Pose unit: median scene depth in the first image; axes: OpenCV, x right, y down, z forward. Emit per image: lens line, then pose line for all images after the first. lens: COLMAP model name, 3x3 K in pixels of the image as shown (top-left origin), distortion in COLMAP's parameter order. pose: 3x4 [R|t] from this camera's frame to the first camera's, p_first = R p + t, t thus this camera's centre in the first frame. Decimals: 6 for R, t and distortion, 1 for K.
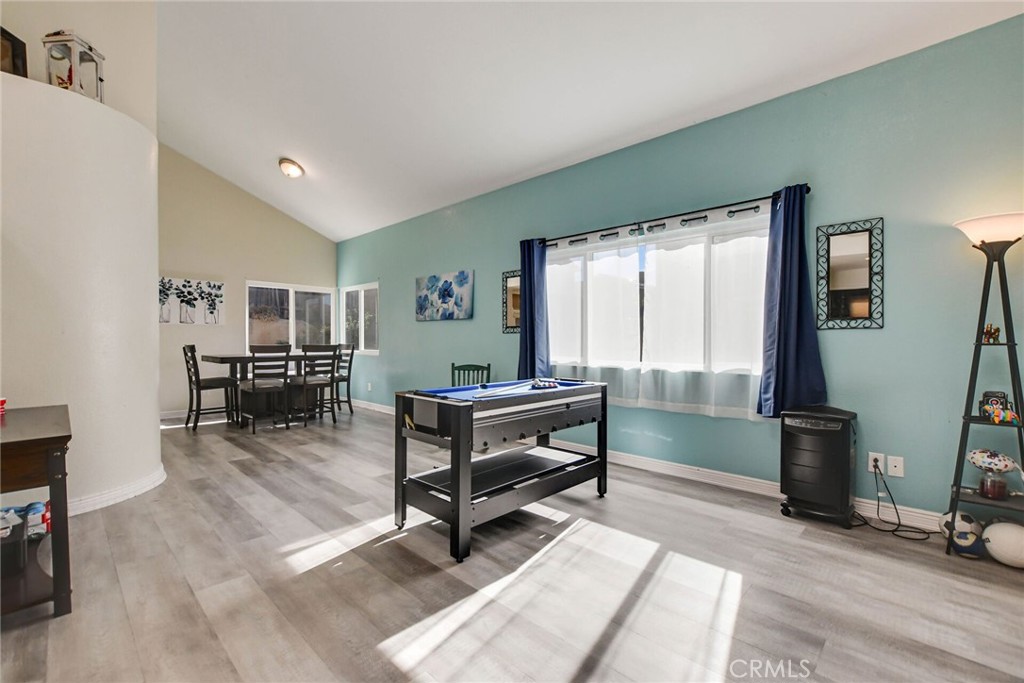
lens RADIAL K [[451.9, 0, 511.1], [0, 451.9, 345.5], [0, 0, 1]] dist [-0.021794, 0.002405]
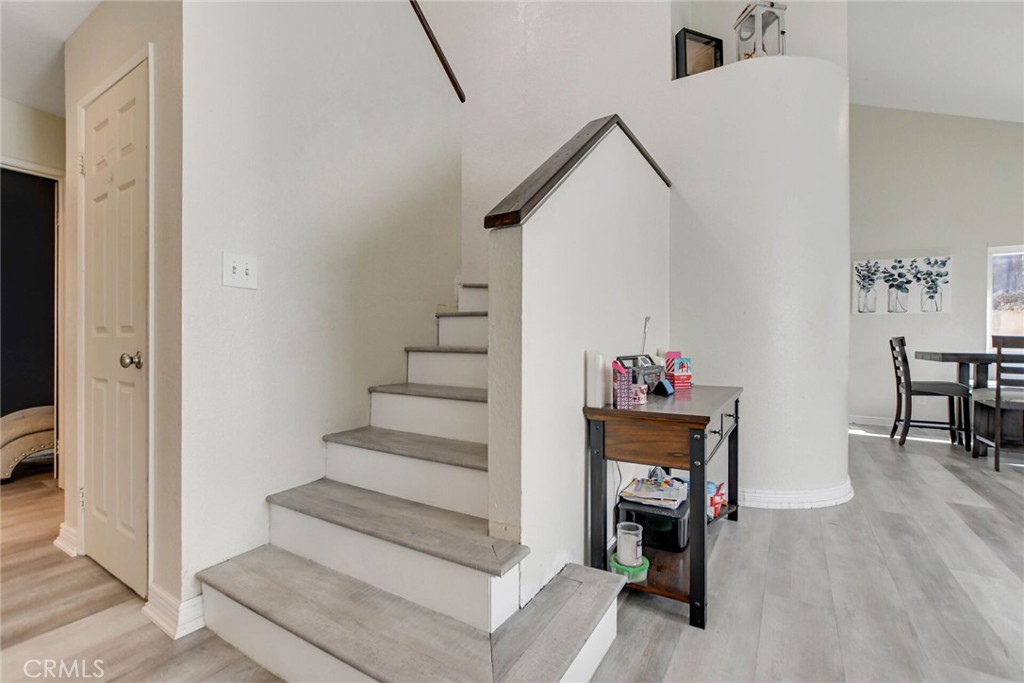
lens RADIAL K [[451.9, 0, 500.7], [0, 451.9, 344.3], [0, 0, 1]] dist [-0.021794, 0.002405]
pose [[0.200323, 0.008000, -0.979697, -0.083928], [-0.020757, 0.999777, 0.003920, 0.023791], [0.979510, 0.019551, 0.200444, 0.148147]]
